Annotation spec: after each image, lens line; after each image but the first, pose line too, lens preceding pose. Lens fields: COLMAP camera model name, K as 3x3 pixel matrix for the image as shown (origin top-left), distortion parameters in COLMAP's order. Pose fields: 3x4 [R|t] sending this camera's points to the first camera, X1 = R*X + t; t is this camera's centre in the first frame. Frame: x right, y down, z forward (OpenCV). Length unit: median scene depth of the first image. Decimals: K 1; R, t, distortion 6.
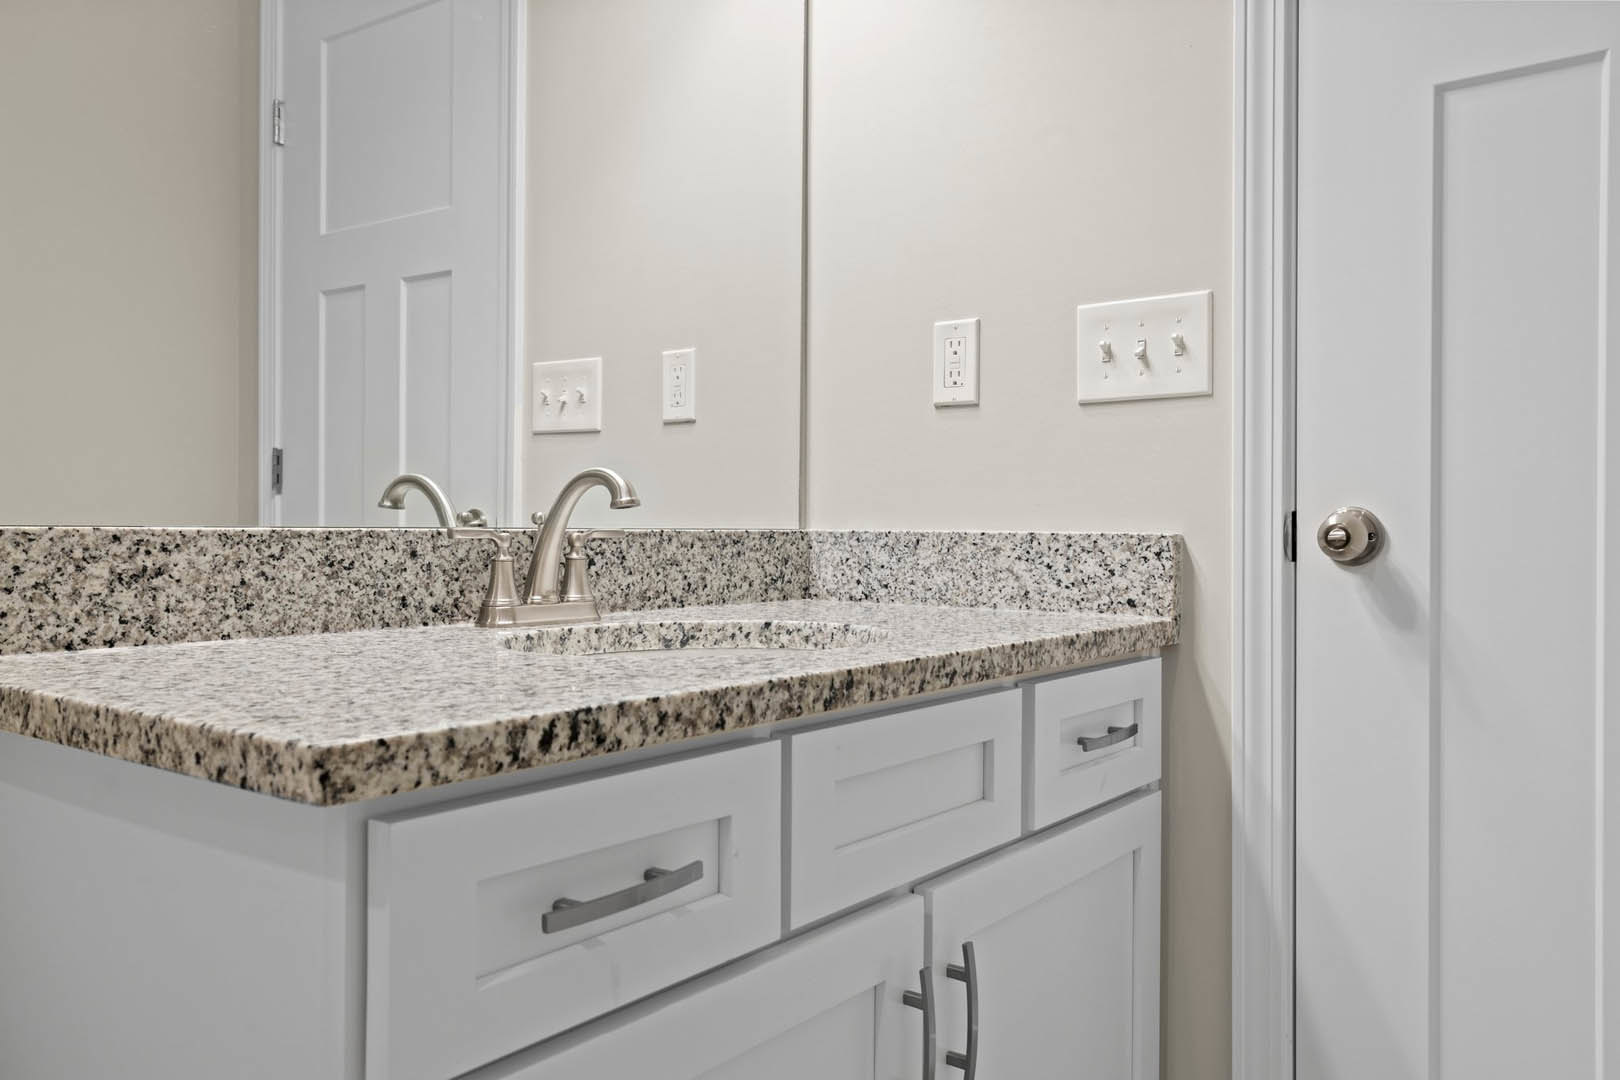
lens RADIAL K [[1258.1, 0, 808.4], [0, 1258.1, 532.4], [0, 0, 1]] dist [0.003548, 0.001002]
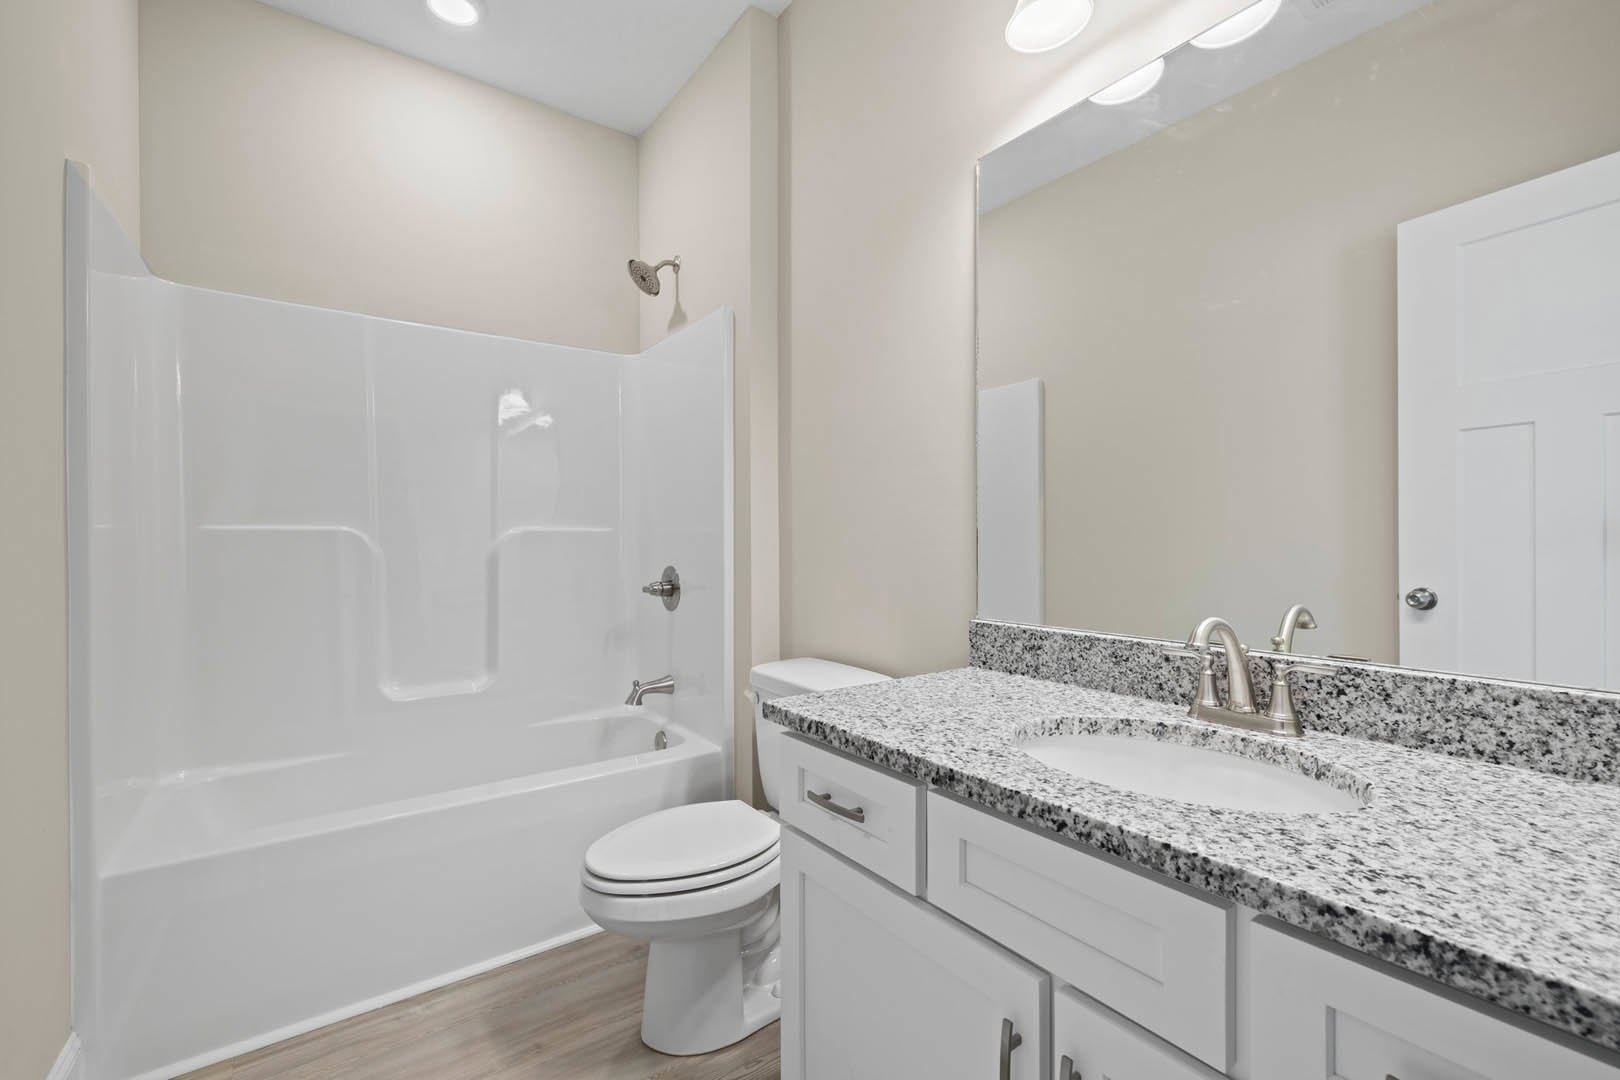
lens RADIAL K [[676.6, 0, 806.1], [0, 676.6, 545.2], [0, 0, 1]] dist [0.002947, 0.000231]
pose [[-0.289372, -0.005390, -0.957202, 0.730827], [-0.004652, 0.999980, -0.004224, -0.136699], [0.957206, 0.003230, -0.289391, 0.860441]]
